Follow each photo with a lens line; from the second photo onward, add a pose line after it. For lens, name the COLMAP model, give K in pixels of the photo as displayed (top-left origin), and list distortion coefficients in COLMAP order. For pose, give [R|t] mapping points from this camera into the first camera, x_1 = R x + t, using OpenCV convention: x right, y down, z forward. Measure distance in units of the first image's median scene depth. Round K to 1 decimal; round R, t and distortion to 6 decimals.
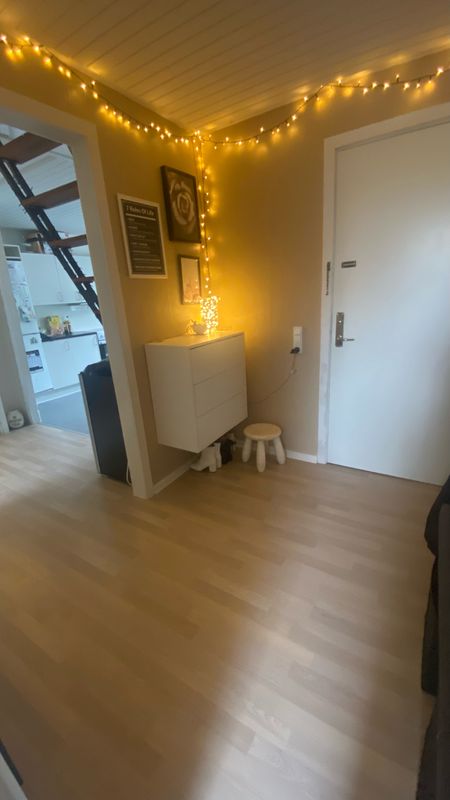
lens RADIAL K [[327.1, 0, 228.7], [0, 327.1, 399.5], [0, 0, 1]] dist [0.011756, -0.000157]
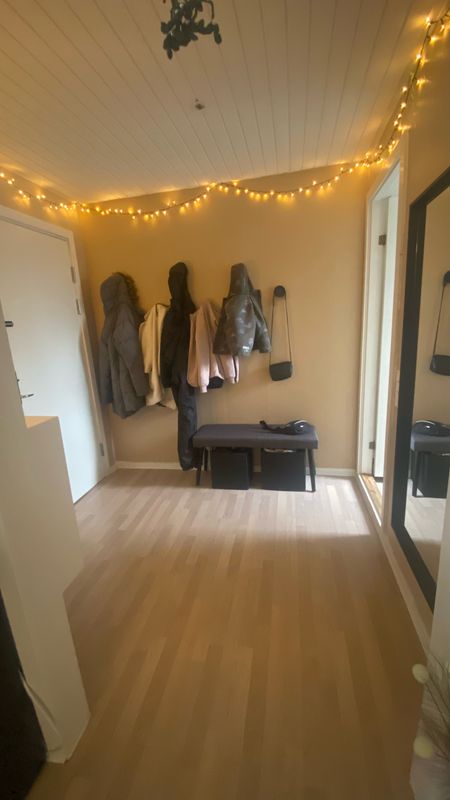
lens RADIAL K [[327.1, 0, 220.4], [0, 327.1, 400.4], [0, 0, 1]] dist [0.011756, -0.000157]
pose [[-0.334119, -0.134603, 0.932870, -1.149276], [0.372586, 0.890273, 0.261903, -0.317214], [-0.865762, 0.435081, -0.247306, 1.130110]]
